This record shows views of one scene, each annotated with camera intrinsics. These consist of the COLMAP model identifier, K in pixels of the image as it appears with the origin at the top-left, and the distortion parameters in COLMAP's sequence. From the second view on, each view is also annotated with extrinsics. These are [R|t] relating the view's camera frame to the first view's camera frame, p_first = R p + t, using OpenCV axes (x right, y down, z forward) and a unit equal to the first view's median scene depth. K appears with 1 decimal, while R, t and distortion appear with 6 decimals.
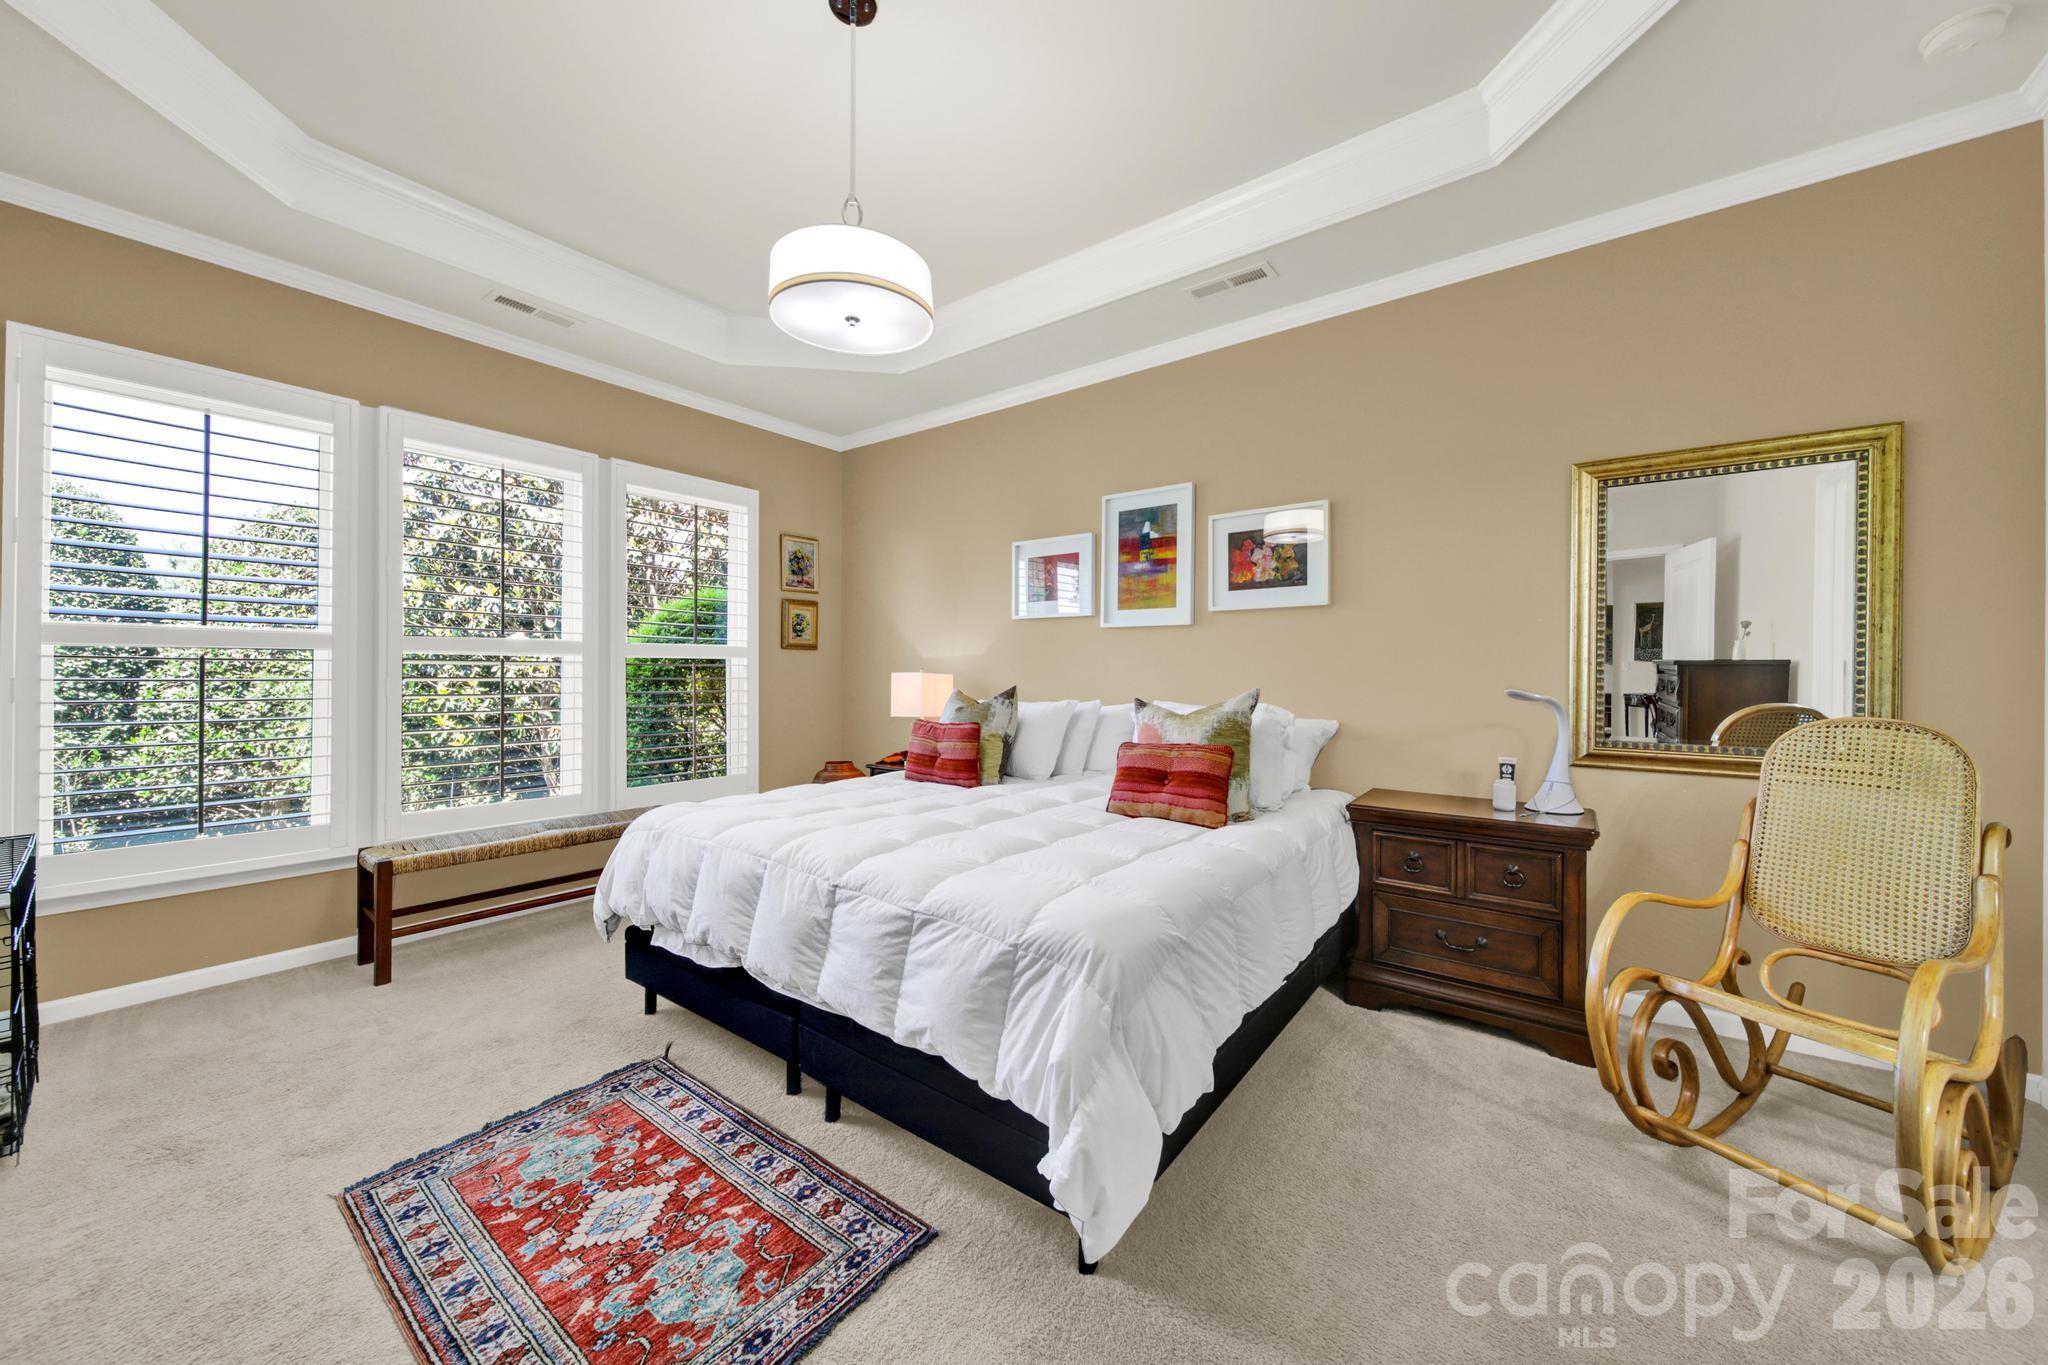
lens RADIAL K [[697.5, 0, 1010.6], [0, 697.5, 679.9], [0, 0, 1]] dist [-0.015479, -0.000170]
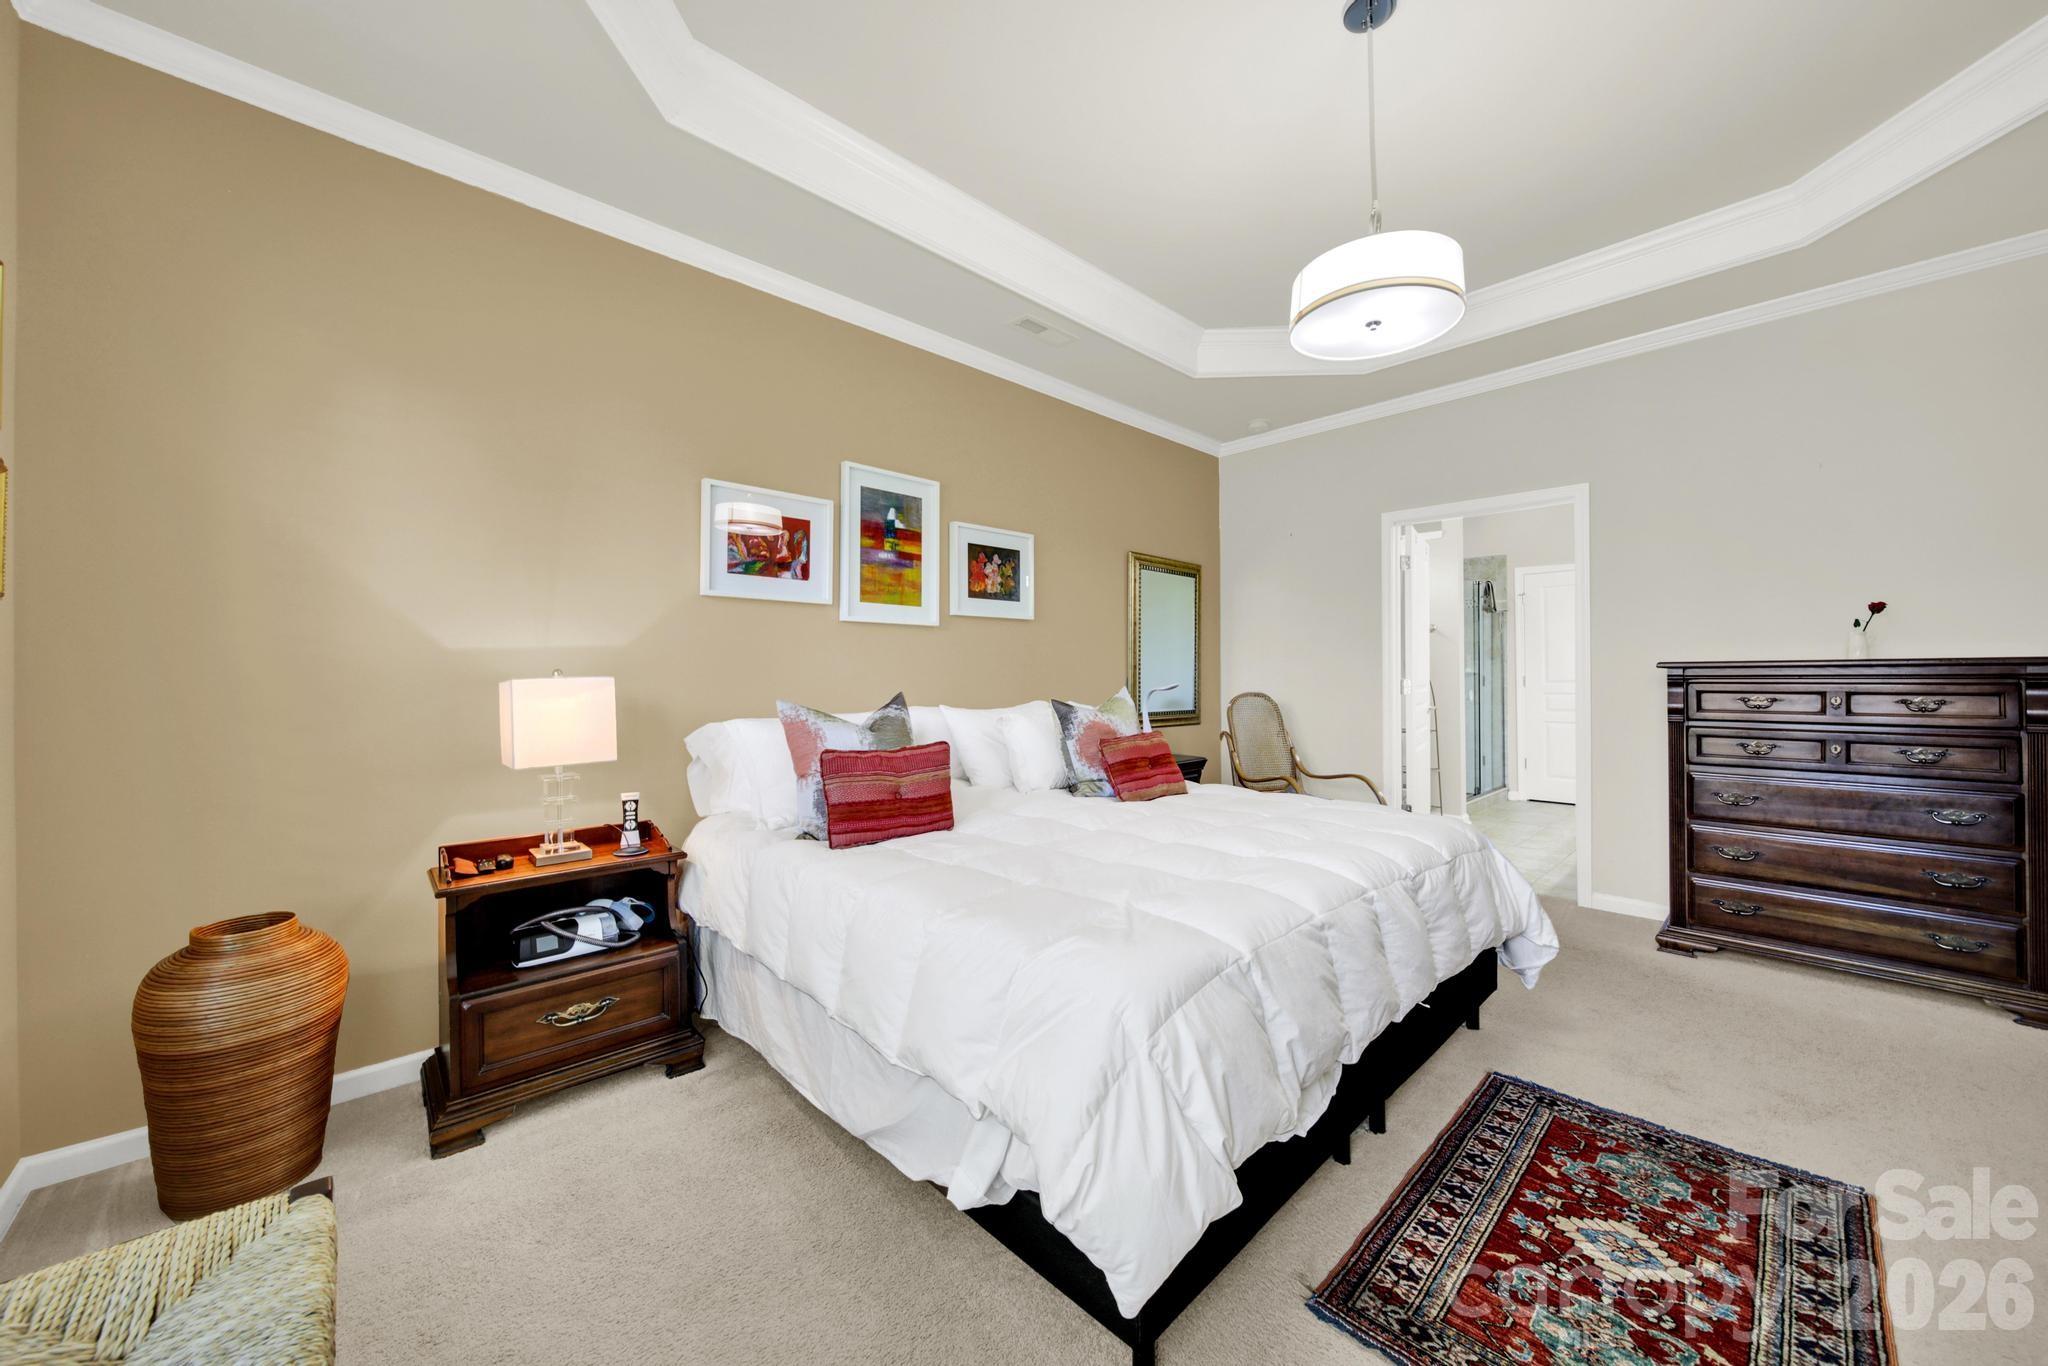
lens RADIAL K [[736.0, 0, 1013.8], [0, 736.0, 665.8], [0, 0, 1]] dist [-0.000151, -0.001958]
pose [[0.186022, 0.010914, 0.982485, -0.802988], [0.012583, 0.999830, -0.013489, -0.008723], [-0.982465, 0.014872, 0.185853, 0.757112]]
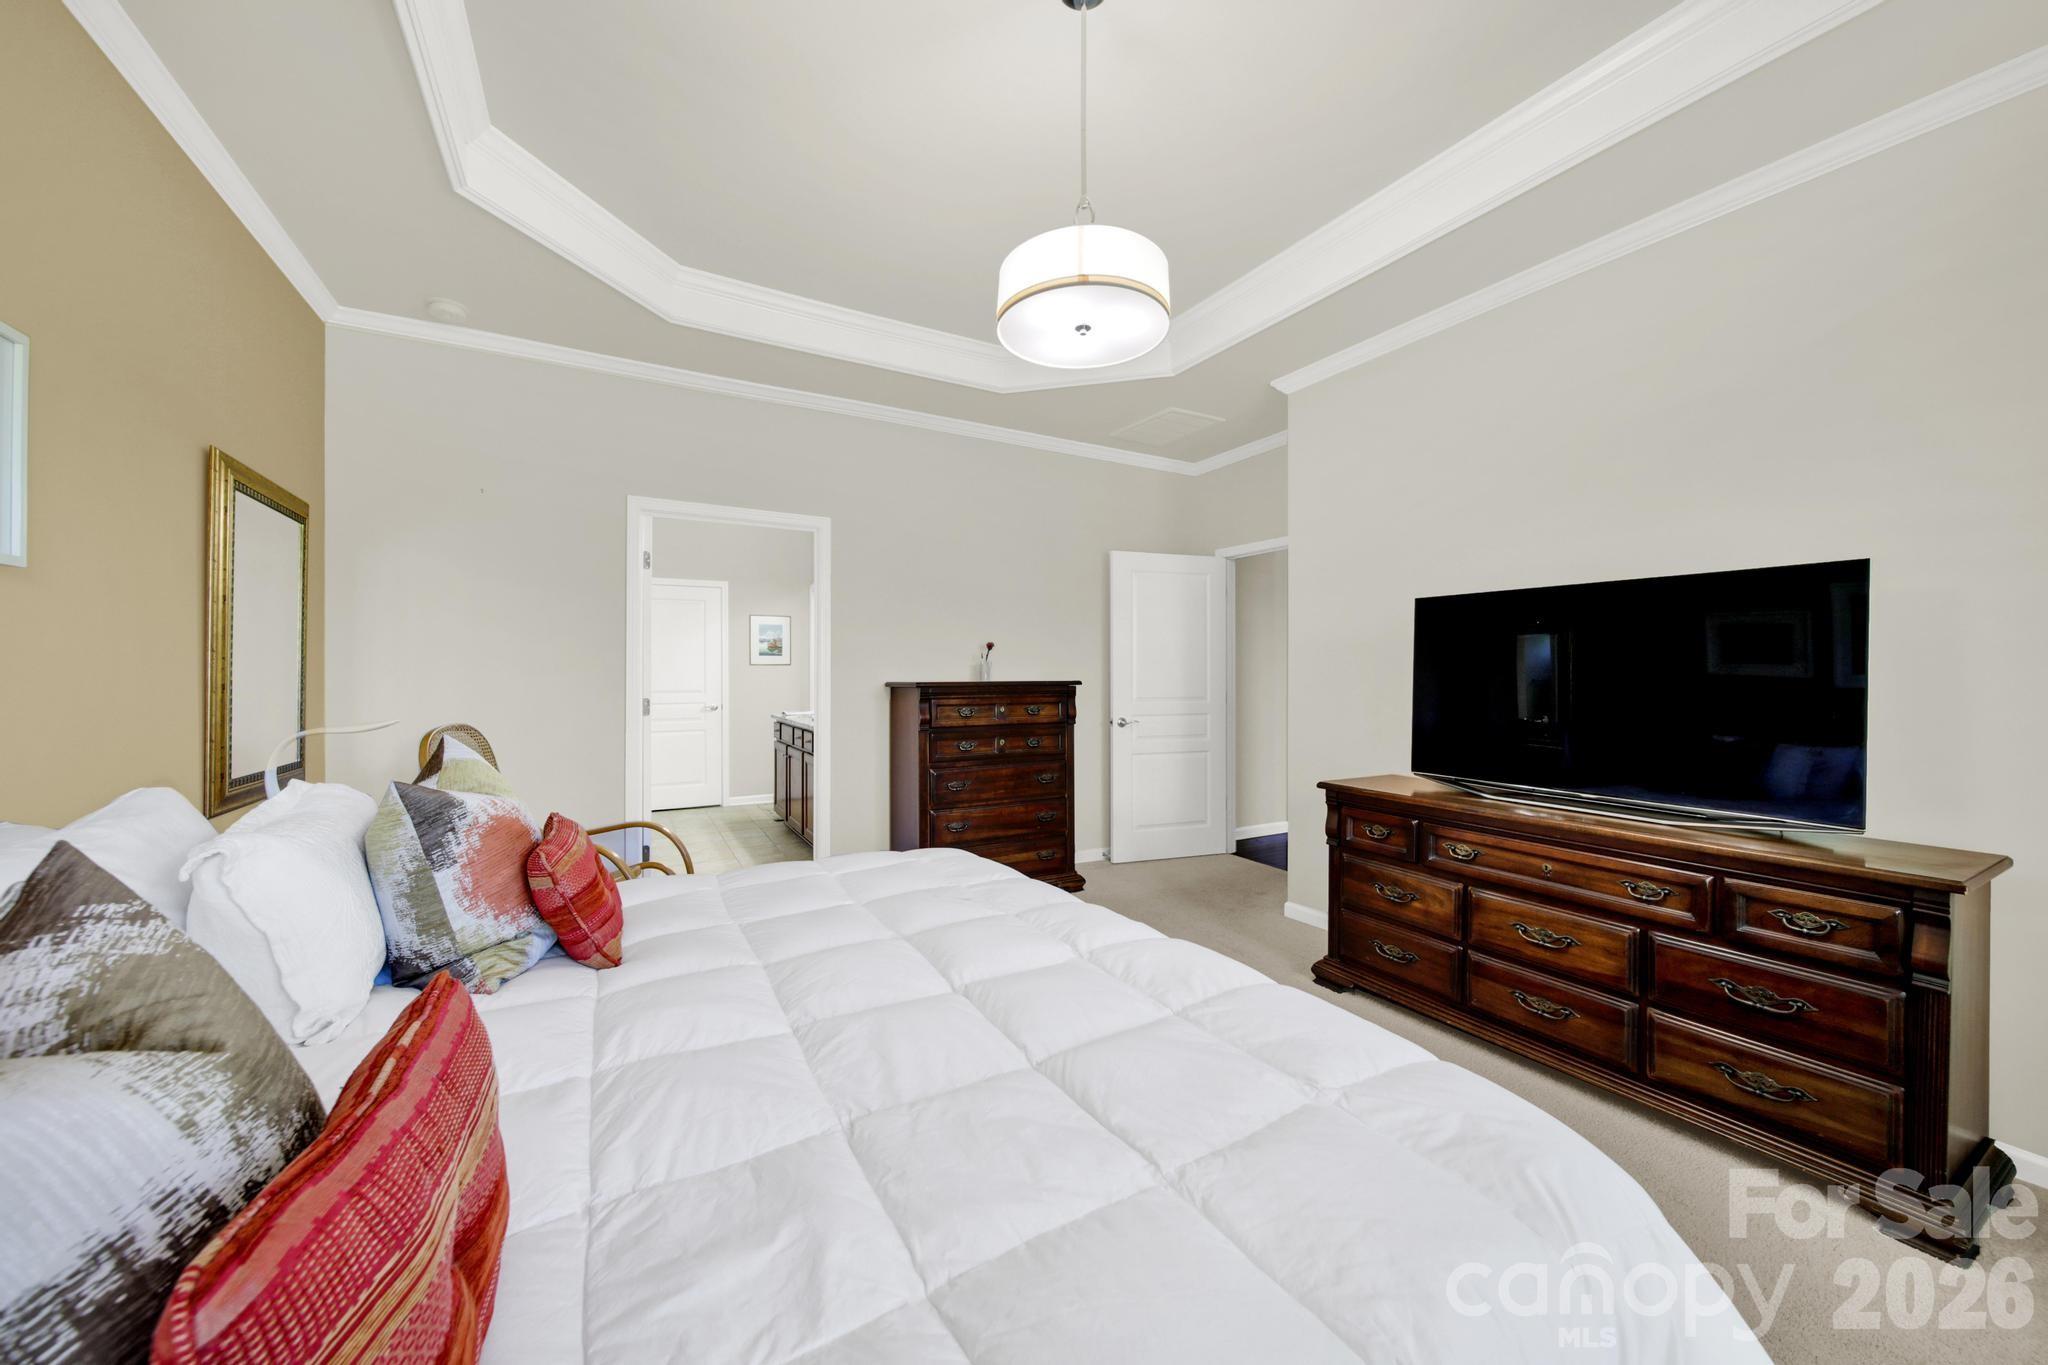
lens RADIAL K [[736.0, 0, 1034.0], [0, 736.0, 676.5], [0, 0, 1]] dist [-0.000151, -0.001958]
pose [[-0.909310, -0.000942, 0.416119, -0.334492], [0.003645, 0.999941, 0.010228, -0.038681], [-0.416104, 0.010817, -0.909253, 1.108861]]
